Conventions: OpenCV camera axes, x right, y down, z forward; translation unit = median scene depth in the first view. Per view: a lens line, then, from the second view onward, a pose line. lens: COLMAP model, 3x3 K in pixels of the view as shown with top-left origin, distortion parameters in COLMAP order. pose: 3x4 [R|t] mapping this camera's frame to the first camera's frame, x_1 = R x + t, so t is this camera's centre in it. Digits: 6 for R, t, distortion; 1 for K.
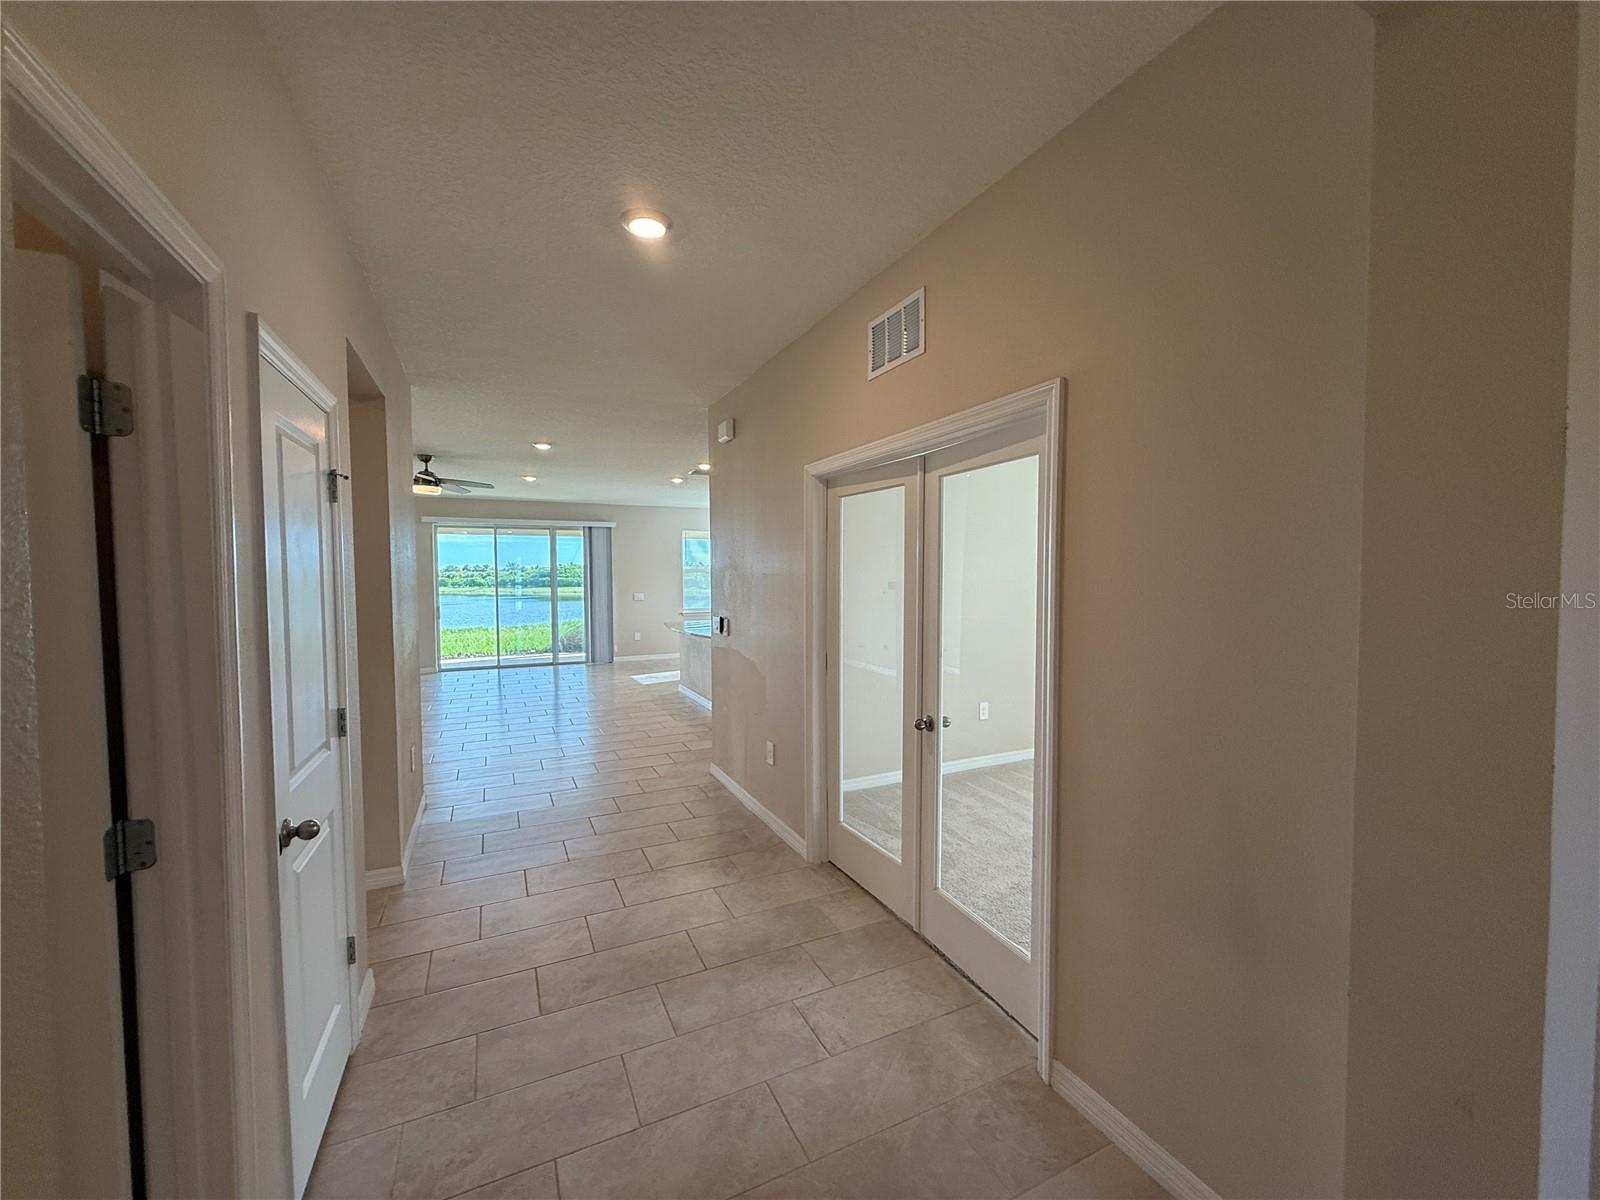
lens RADIAL K [[638.9, 0, 797.7], [0, 638.9, 596.6], [0, 0, 1]] dist [0.000244, 0.001692]
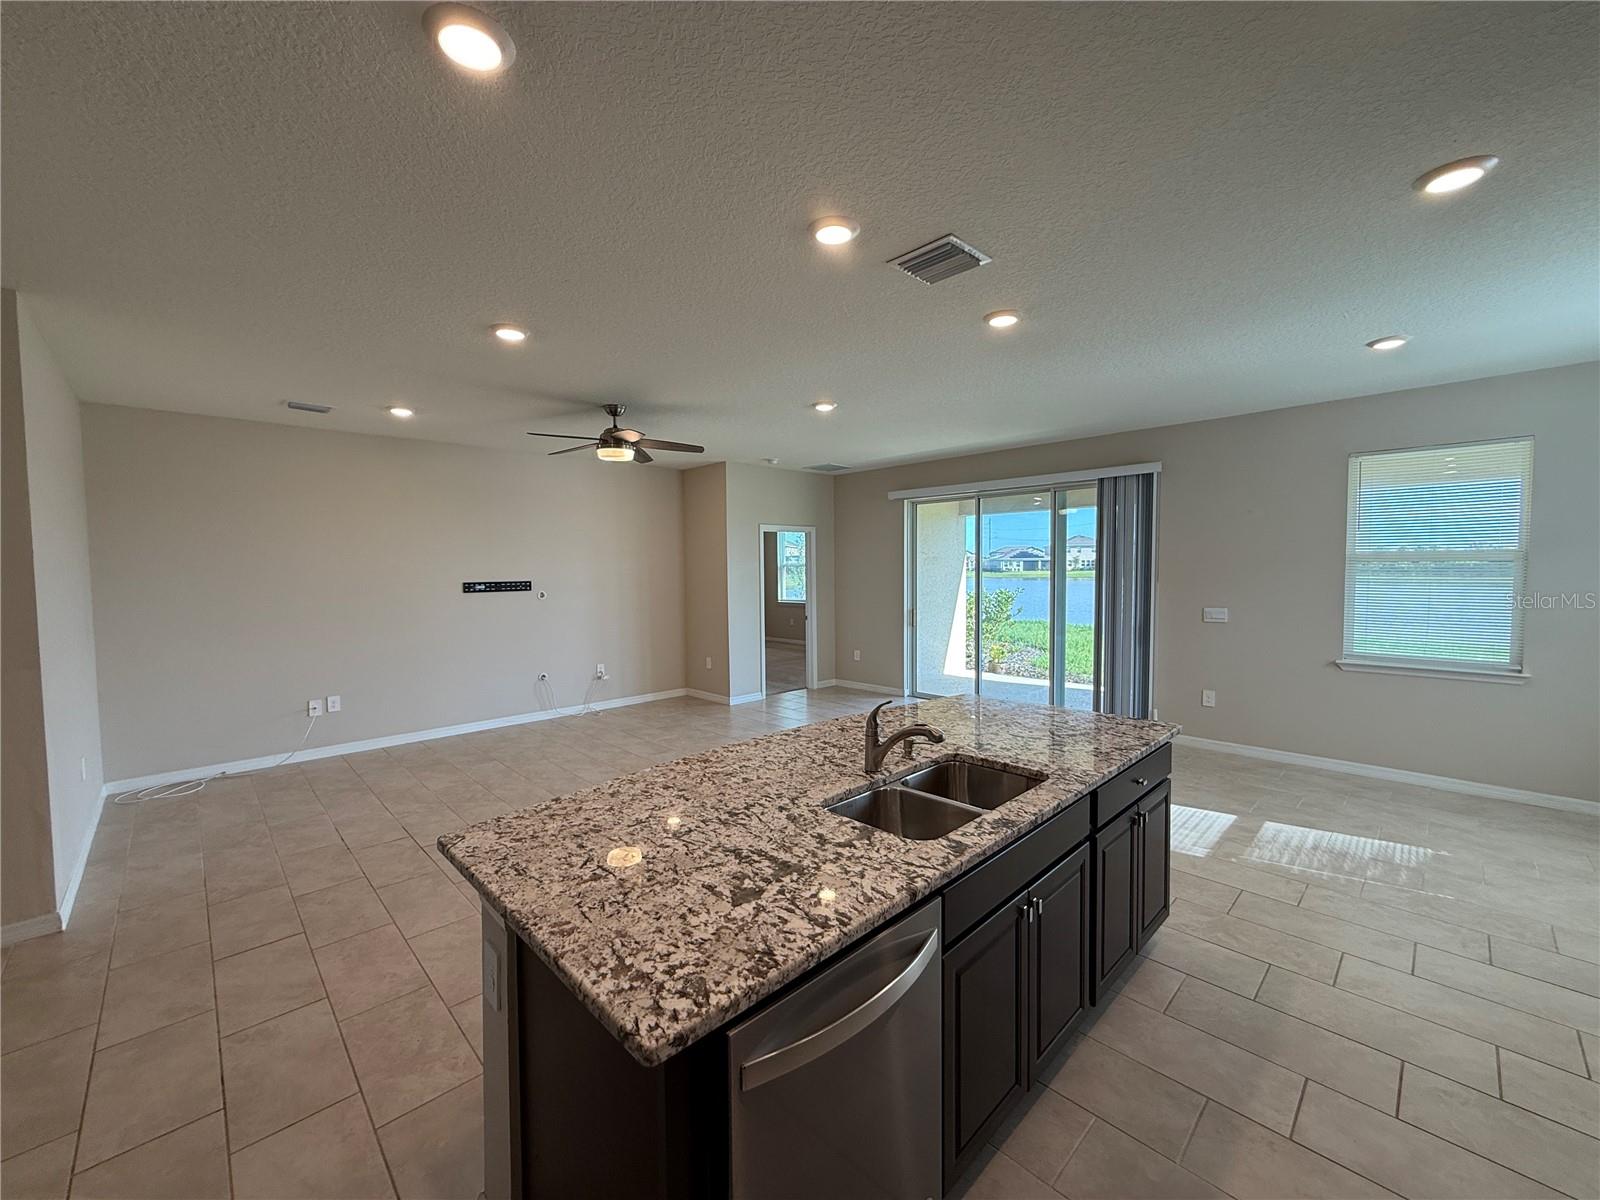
lens RADIAL K [[638.9, 0, 794.1], [0, 638.9, 604.5], [0, 0, 1]] dist [0.000244, 0.001692]
pose [[0.313914, 0.059340, -0.947595, 0.246516], [-0.026027, 0.998208, 0.053888, -0.062475], [0.949095, 0.007747, 0.314896, 1.402390]]
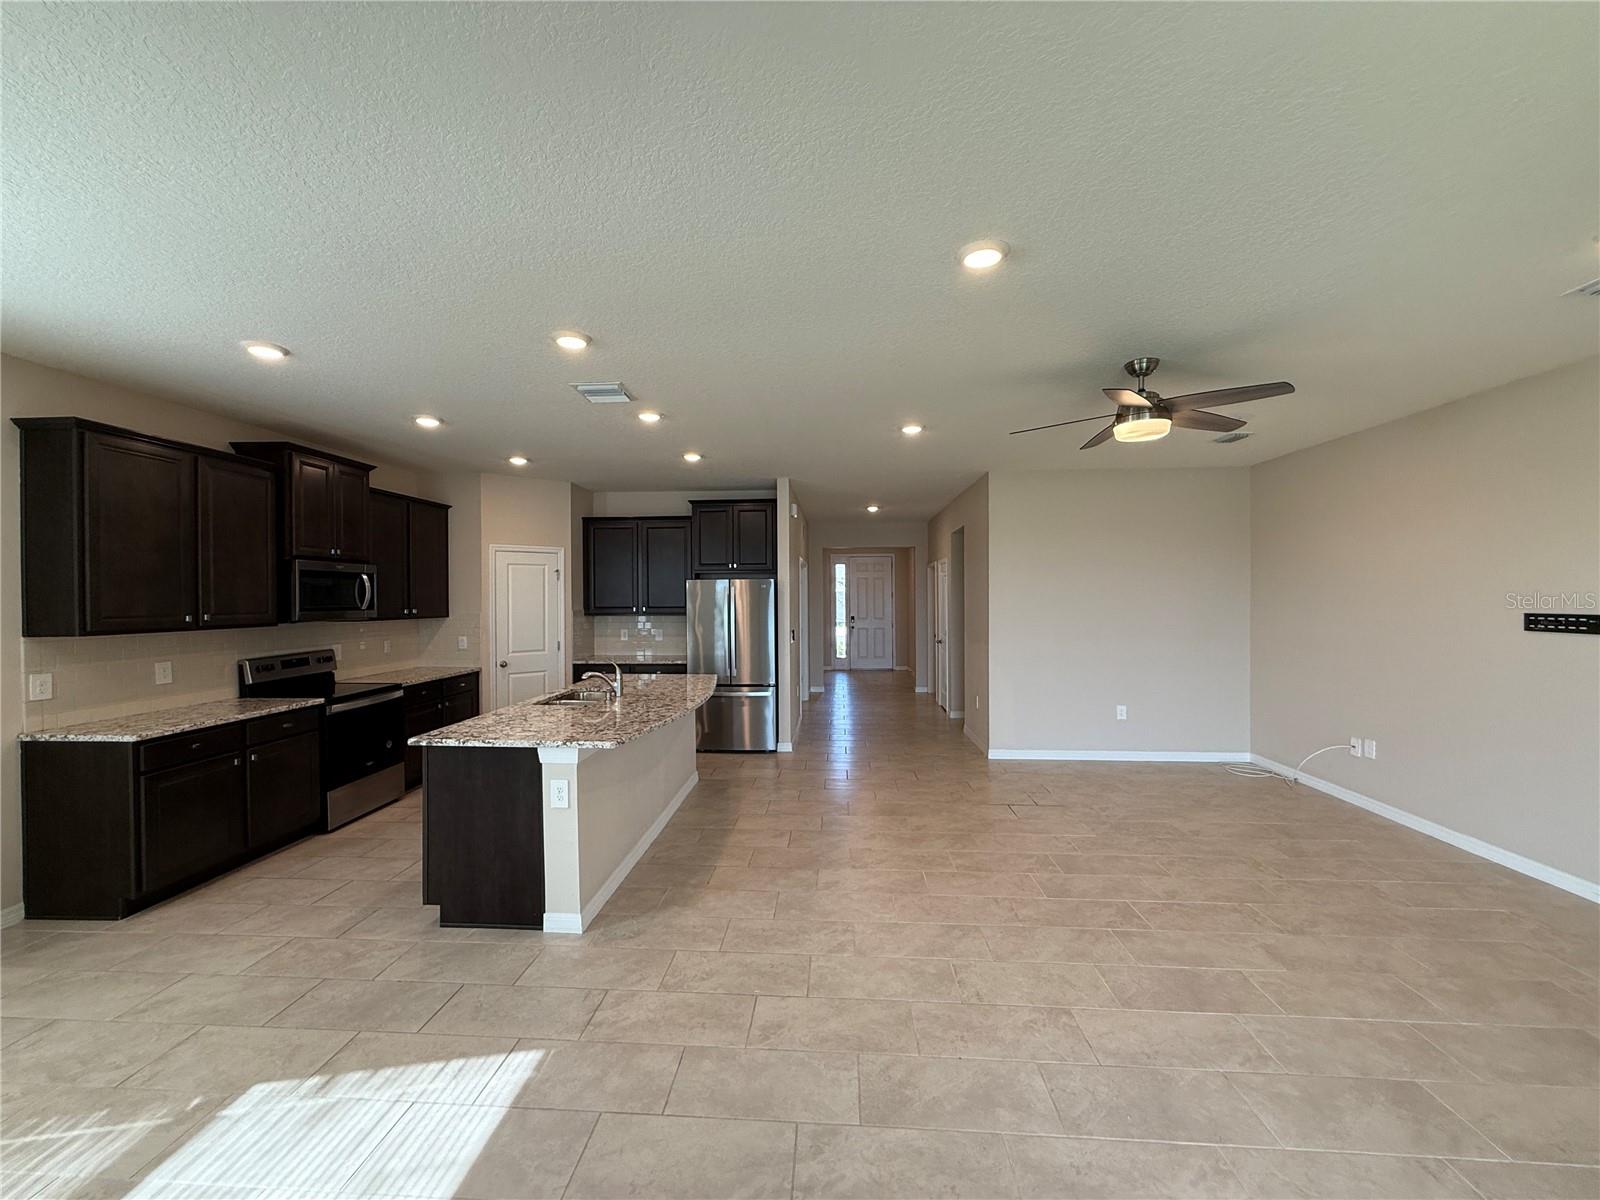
lens RADIAL K [[638.9, 0, 794.2], [0, 638.9, 598.7], [0, 0, 1]] dist [0.000244, 0.001692]
pose [[-0.869064, 0.010054, 0.494598, -0.859551], [0.028539, 0.999147, 0.029835, -0.084524], [-0.493876, 0.040044, -0.868610, 2.289673]]
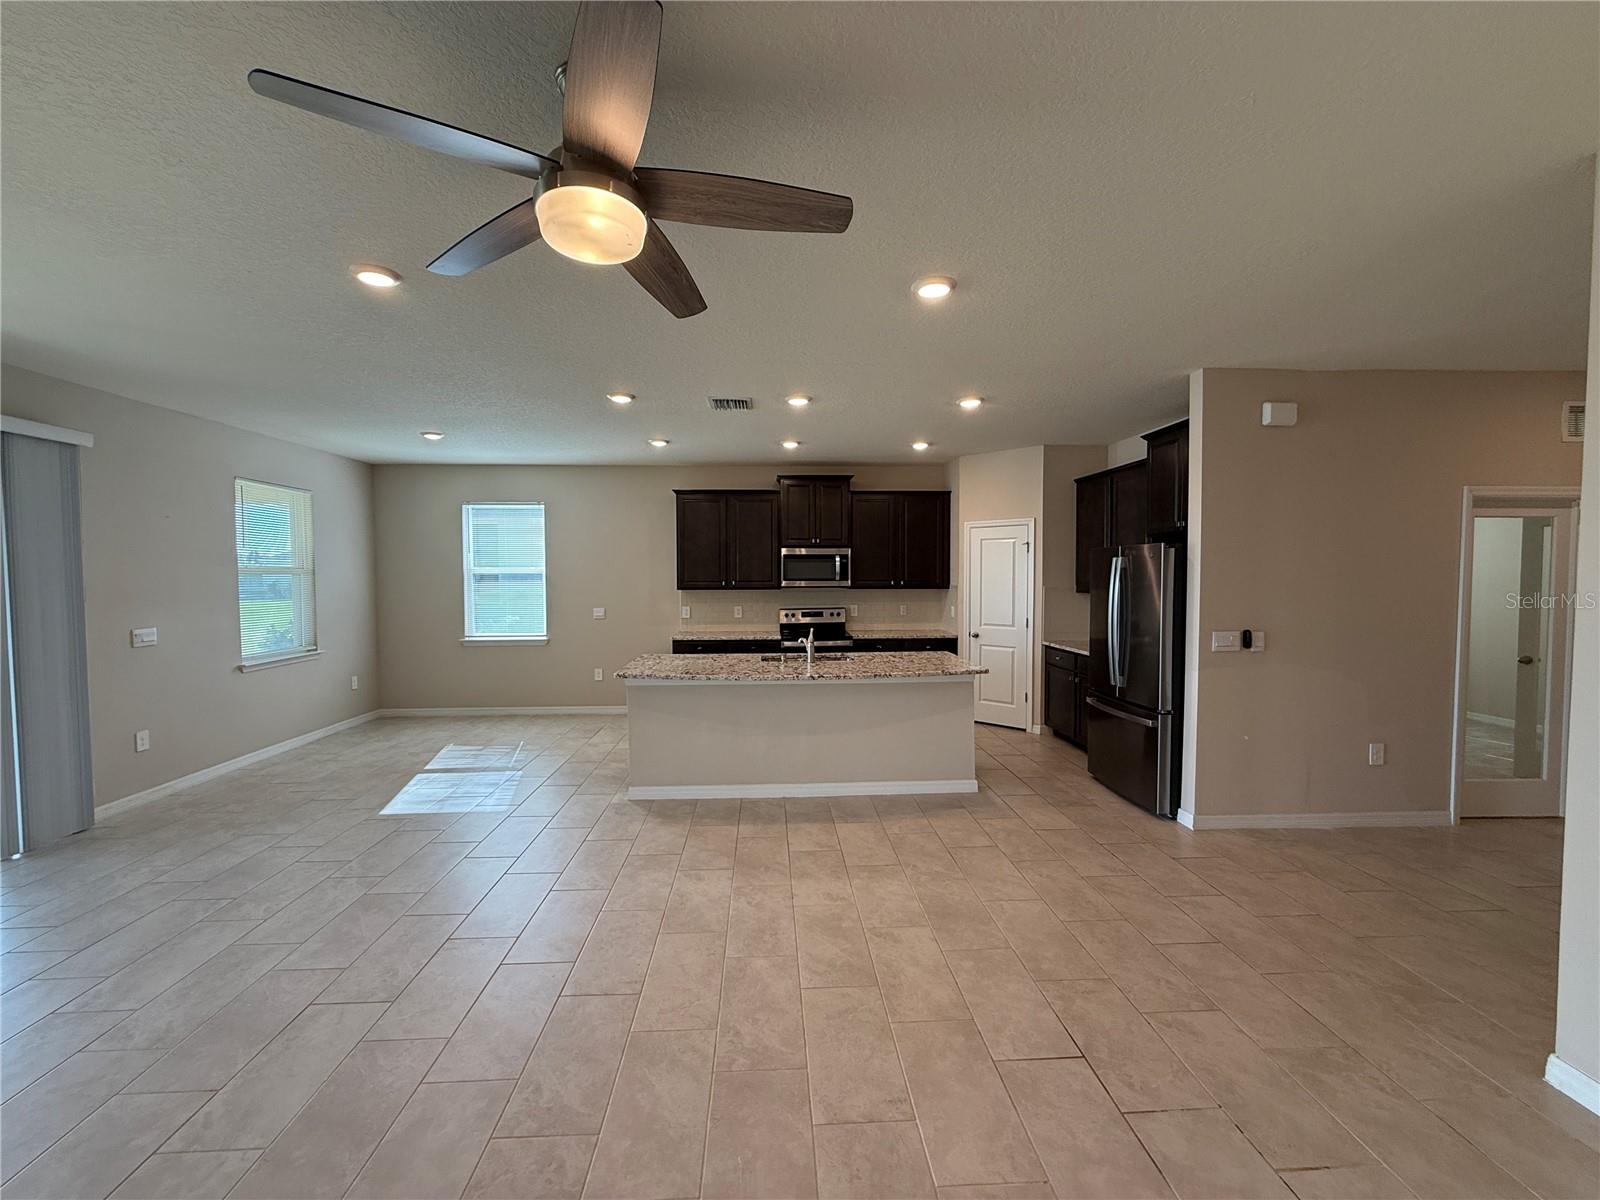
lens RADIAL K [[638.9, 0, 795.5], [0, 638.9, 601.9], [0, 0, 1]] dist [0.000244, 0.001692]
pose [[0.389176, -0.035150, 0.920493, -1.129340], [0.032727, 0.999168, 0.024318, -0.044795], [-0.920582, 0.020661, 0.390002, 1.219187]]
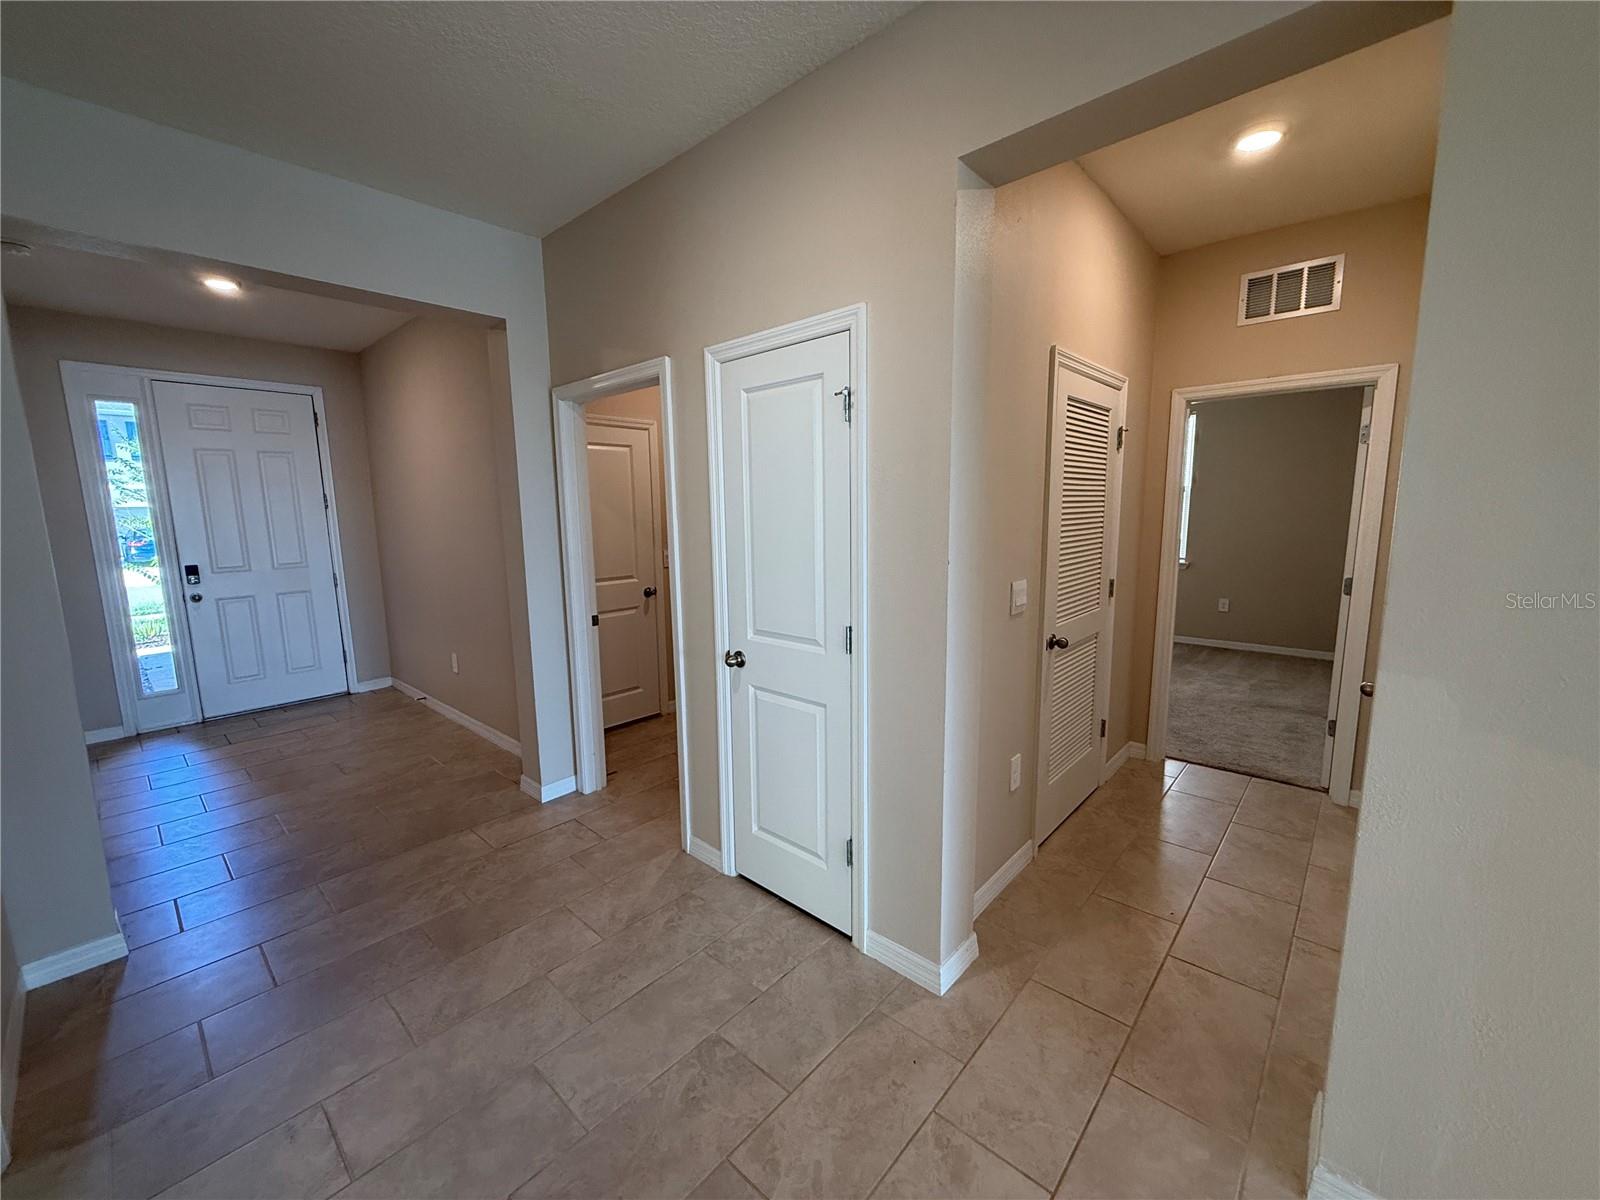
lens RADIAL K [[638.9, 0, 808.7], [0, 638.9, 601.1], [0, 0, 1]] dist [0.000244, 0.001692]
pose [[-0.923771, 0.070251, -0.376446, -0.115503], [0.003500, 0.984537, 0.175142, -0.019957], [0.382928, 0.160474, -0.909733, 0.825345]]
